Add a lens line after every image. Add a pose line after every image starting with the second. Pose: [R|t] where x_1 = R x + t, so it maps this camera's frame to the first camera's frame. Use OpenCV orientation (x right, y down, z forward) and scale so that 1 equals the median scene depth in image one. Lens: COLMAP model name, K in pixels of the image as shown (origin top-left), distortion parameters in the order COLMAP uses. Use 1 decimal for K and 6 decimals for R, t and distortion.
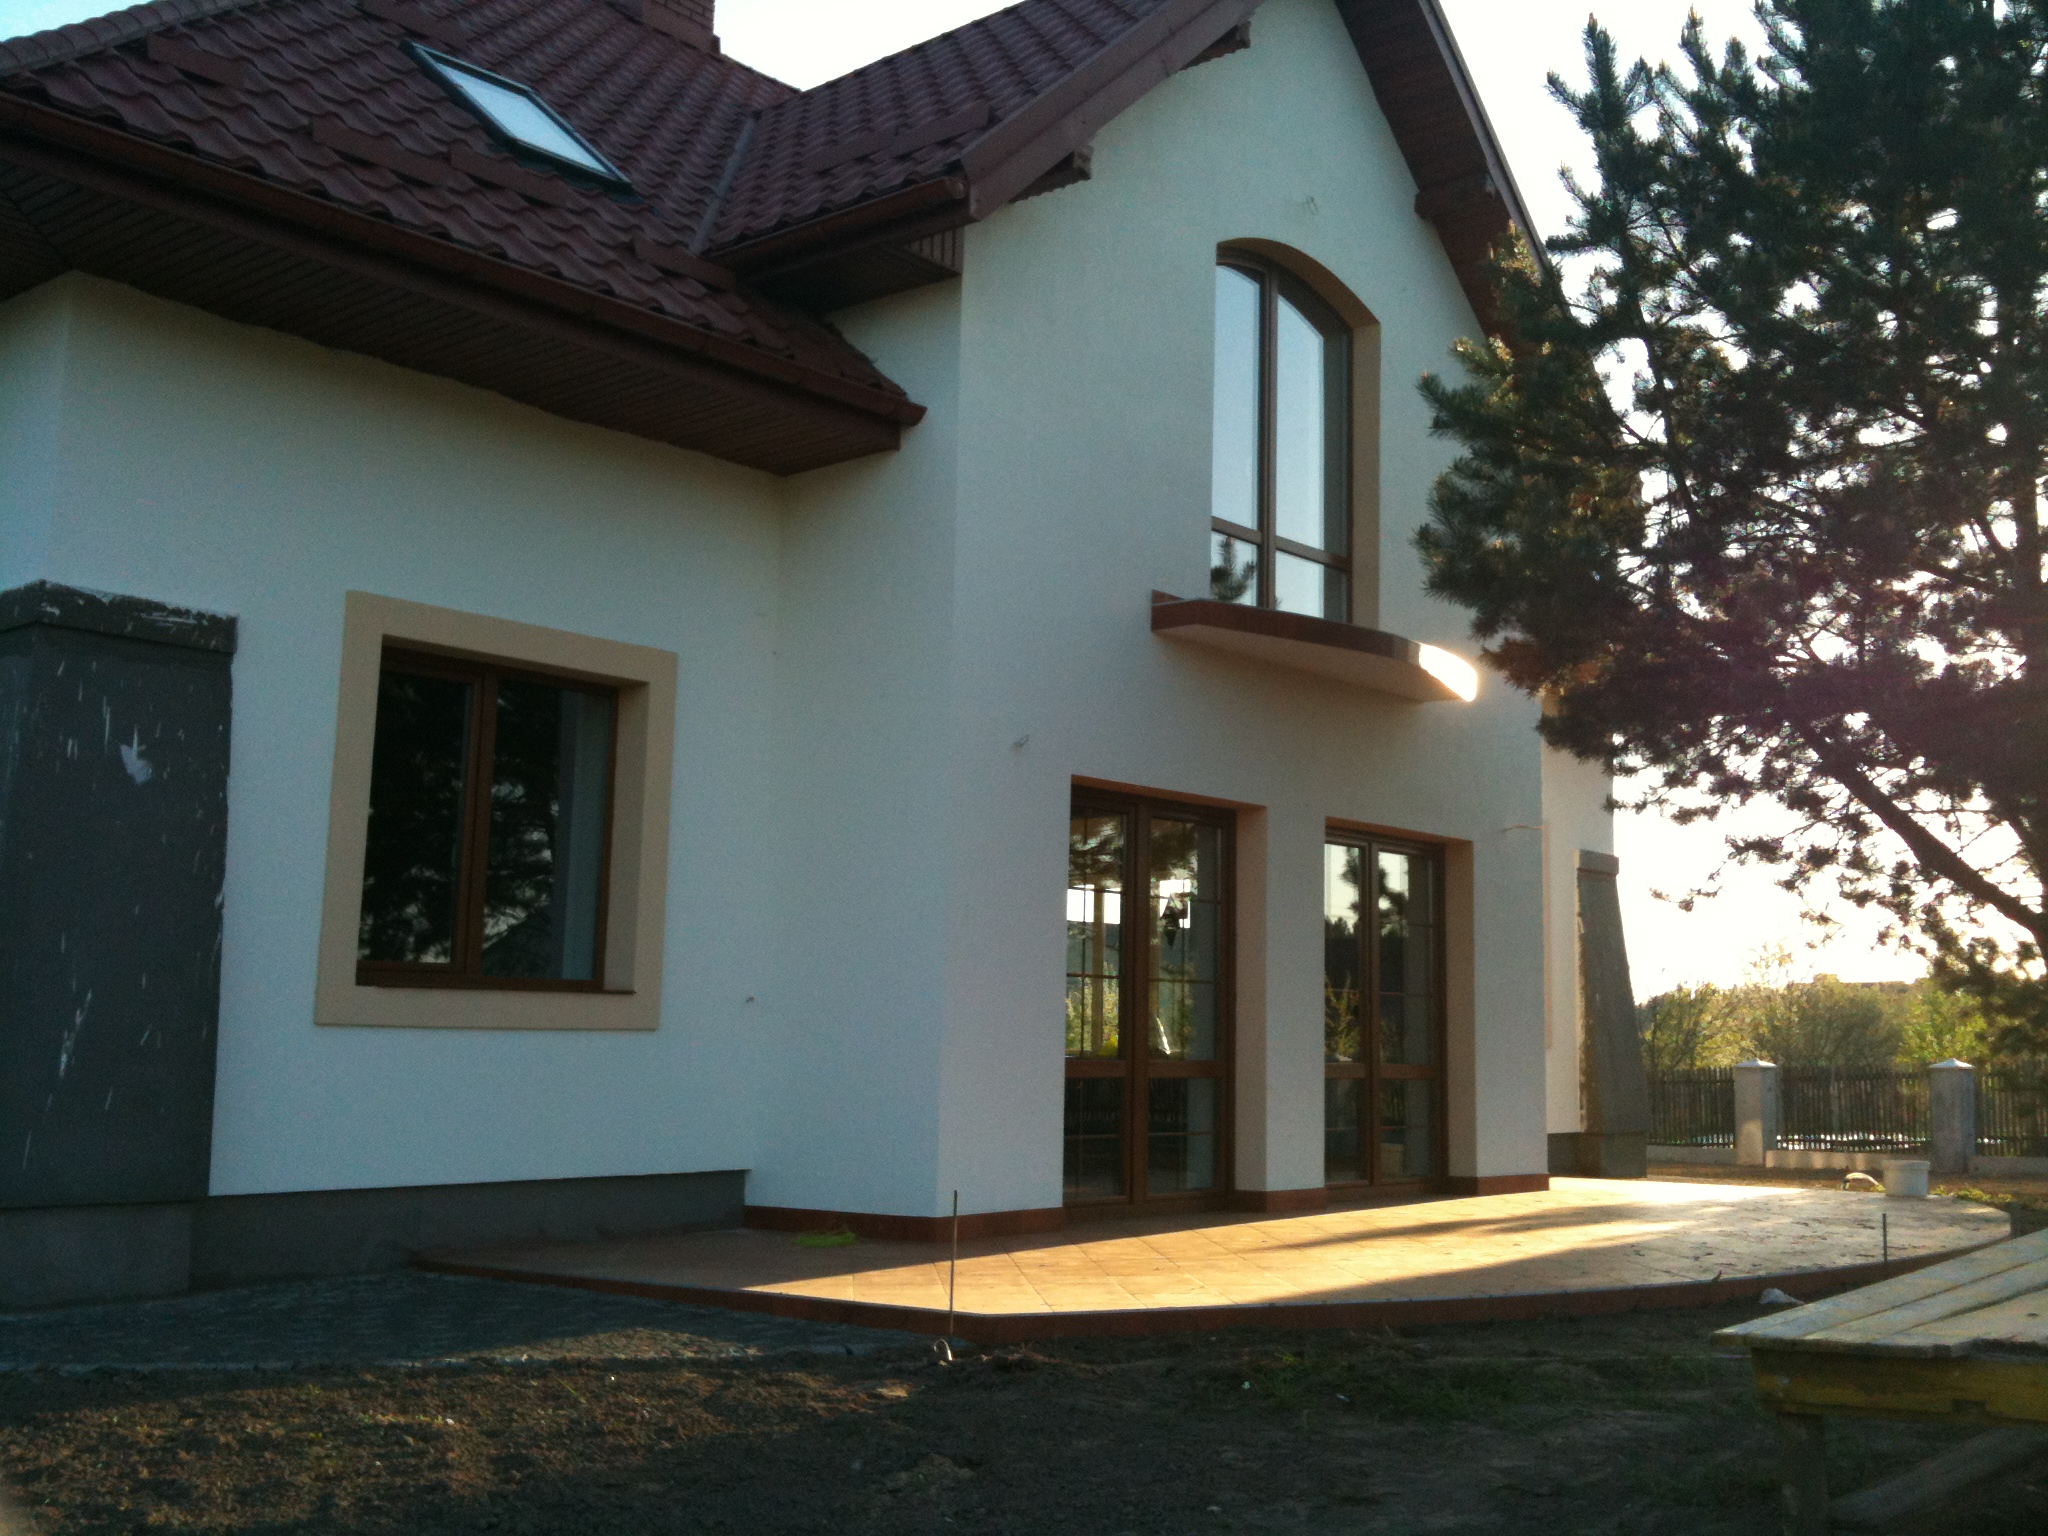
lens RADIAL K [[2133.0, 0, 1024.9], [0, 2133.0, 770.5], [0, 0, 1]] dist [-0.023568, 0.000000]
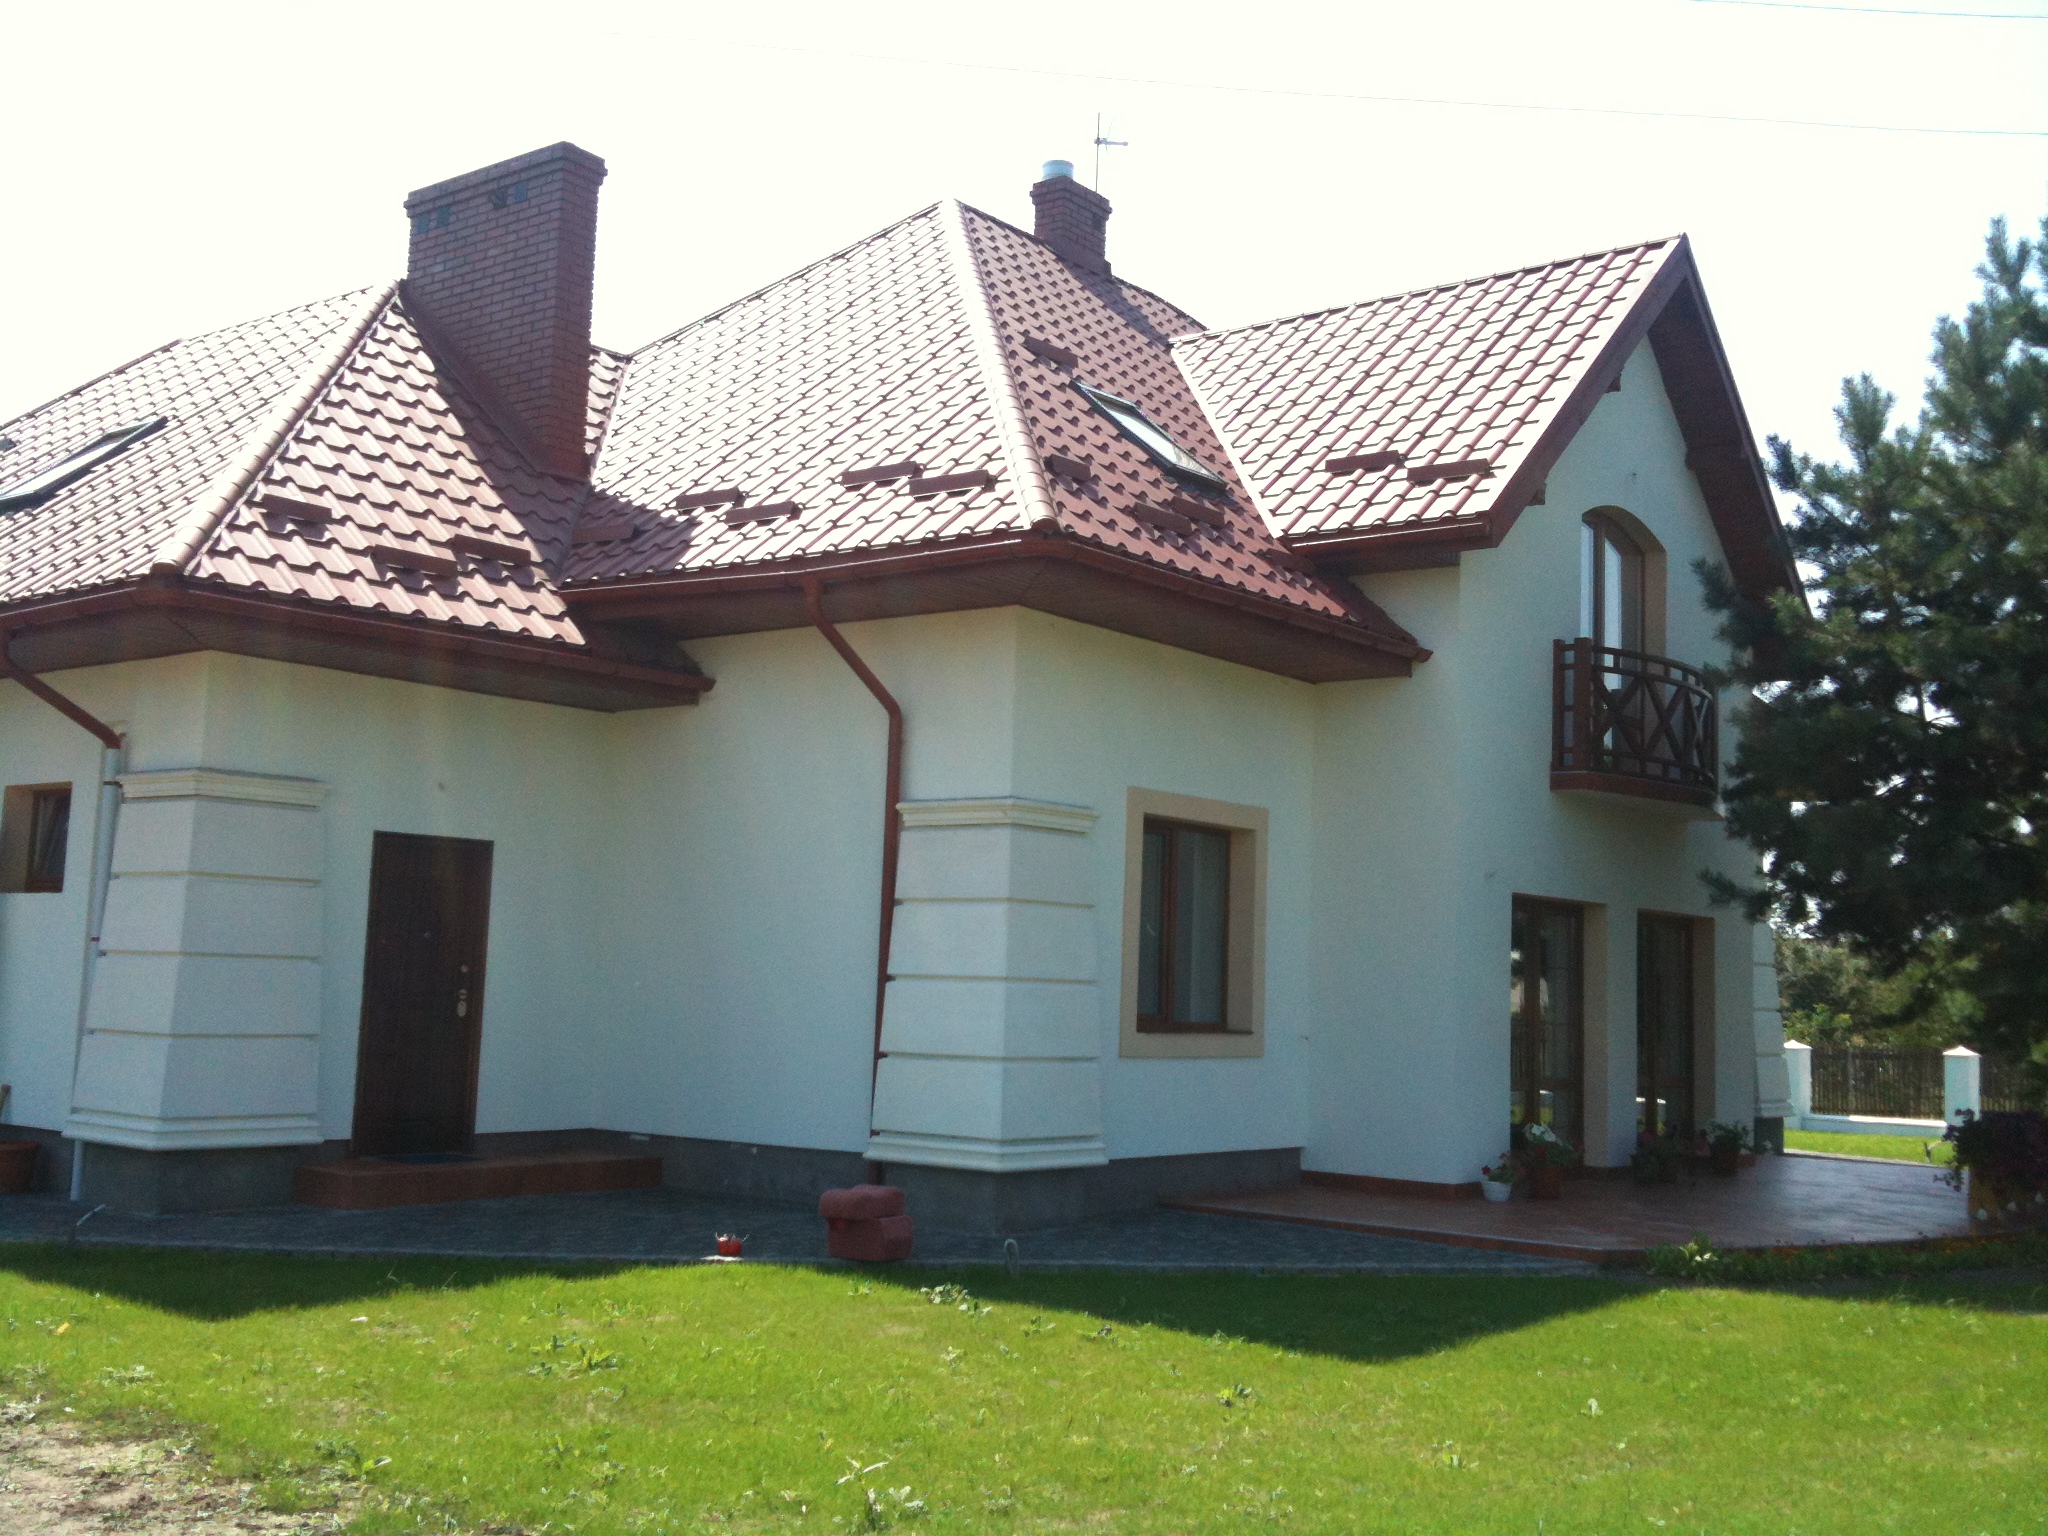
lens RADIAL K [[2133.0, 0, 1024.7], [0, 2133.0, 762.5], [0, 0, 1]] dist [-0.023568, 0.000000]
pose [[0.999374, 0.029702, 0.019196, -0.366416], [-0.030088, 0.999345, 0.020111, -0.113495], [-0.018586, -0.020676, 0.999613, -0.521091]]
